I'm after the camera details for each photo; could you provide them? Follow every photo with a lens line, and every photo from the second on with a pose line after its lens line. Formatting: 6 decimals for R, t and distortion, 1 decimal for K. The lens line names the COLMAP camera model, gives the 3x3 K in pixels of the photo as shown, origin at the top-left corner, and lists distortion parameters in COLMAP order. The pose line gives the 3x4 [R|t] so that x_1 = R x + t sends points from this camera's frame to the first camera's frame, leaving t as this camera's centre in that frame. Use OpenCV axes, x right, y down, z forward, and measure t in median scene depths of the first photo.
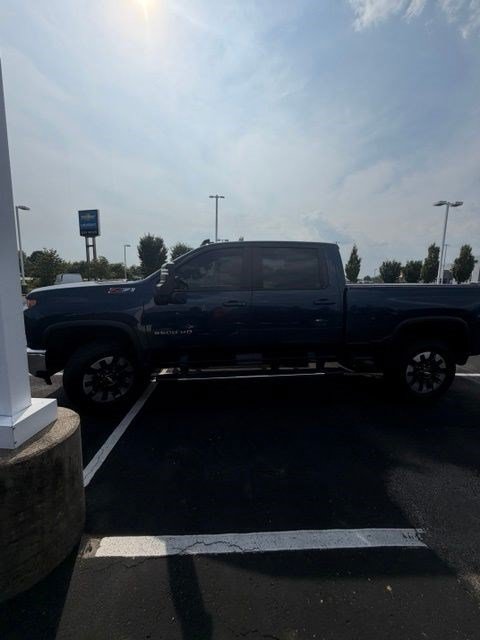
lens RADIAL K [[254.8, 0, 238.5], [0, 254.8, 318.6], [0, 0, 1]] dist [0.001156, -0.000109]
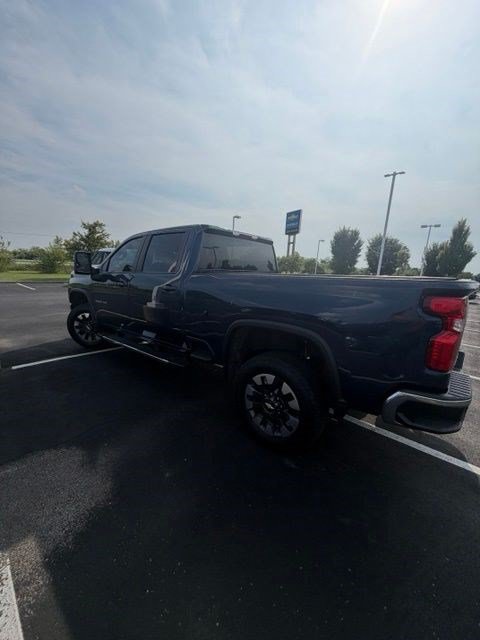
lens RADIAL K [[254.8, 0, 239.7], [0, 254.8, 317.3], [0, 0, 1]] dist [0.001156, -0.000109]
pose [[0.715321, 0.142759, -0.684059, 0.187561], [-0.132813, 0.988841, 0.067482, -0.008597], [0.686059, 0.042581, 0.726299, 0.076125]]
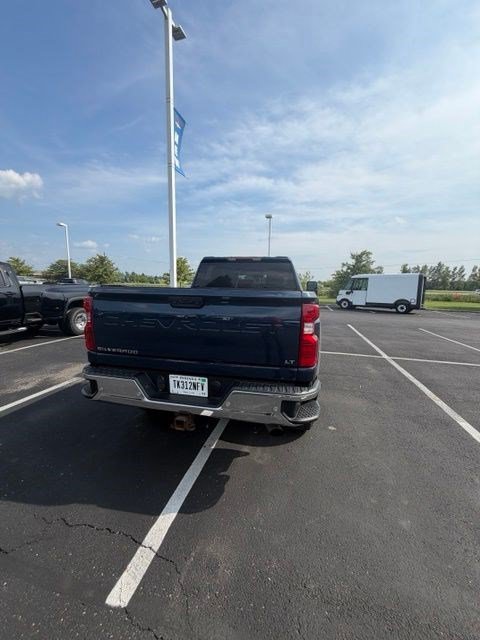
lens RADIAL K [[254.8, 0, 239.1], [0, 254.8, 318.3], [0, 0, 1]] dist [0.001156, -0.000109]
pose [[-0.287412, 0.097178, -0.952864, 0.263786], [-0.167024, 0.974512, 0.149765, -0.033323], [0.943132, 0.202196, -0.263856, 0.249242]]
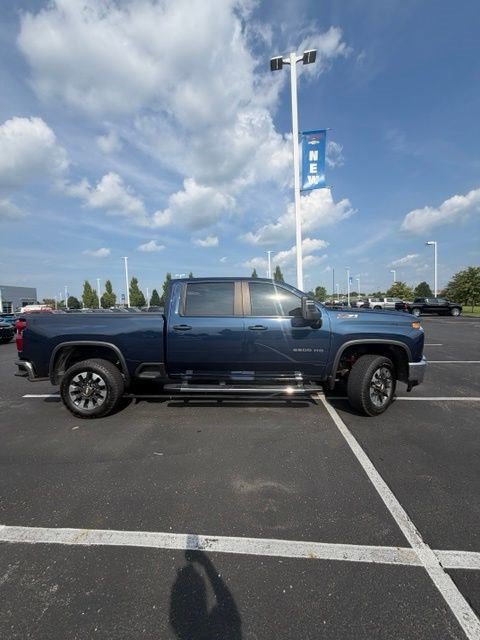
lens RADIAL K [[254.8, 0, 240.2], [0, 254.8, 320.3], [0, 0, 1]] dist [0.001156, -0.000109]
pose [[-0.991507, 0.000356, 0.130056, 0.013513], [0.026905, 0.978925, 0.202438, -0.060679], [-0.127243, 0.204218, -0.970620, 0.395765]]
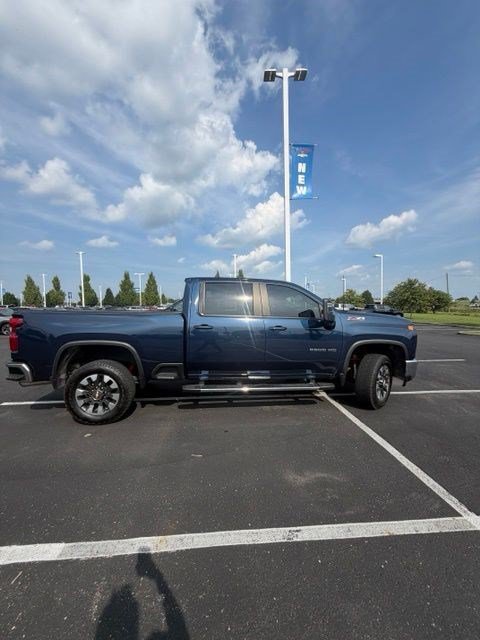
lens RADIAL K [[254.8, 0, 239.4], [0, 254.8, 320.2], [0, 0, 1]] dist [0.001156, -0.000109]
pose [[-0.999323, -0.014747, -0.033696, 0.053972], [-0.020980, 0.980996, 0.192889, -0.060127], [0.030211, 0.193466, -0.980642, 0.400867]]
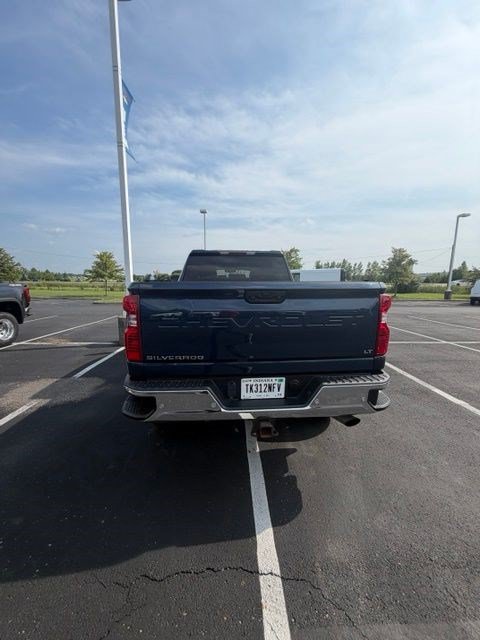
lens RADIAL K [[254.8, 0, 239.7], [0, 254.8, 317.8], [0, 0, 1]] dist [0.001156, -0.000109]
pose [[-0.007529, 0.118075, -0.992976, 0.264798], [-0.150642, 0.981538, 0.117857, -0.025012], [0.988560, 0.150471, 0.010397, 0.203544]]
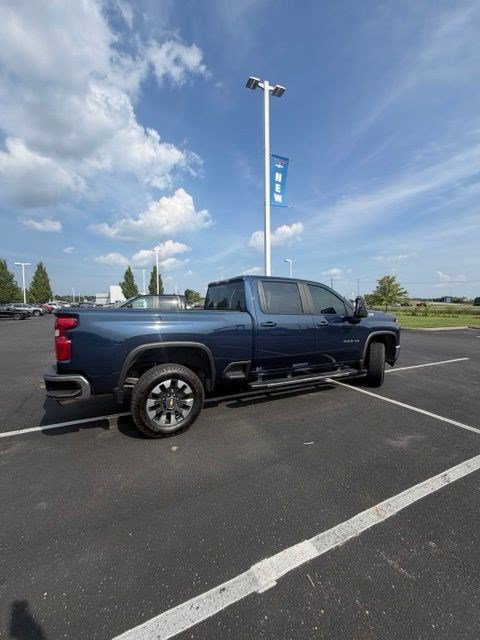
lens RADIAL K [[254.8, 0, 240.4], [0, 254.8, 320.1], [0, 0, 1]] dist [0.001156, -0.000109]
pose [[-0.921069, 0.003352, -0.389385, 0.152070], [-0.073141, 0.980675, 0.181455, -0.055649], [0.382468, 0.195613, -0.903025, 0.385472]]
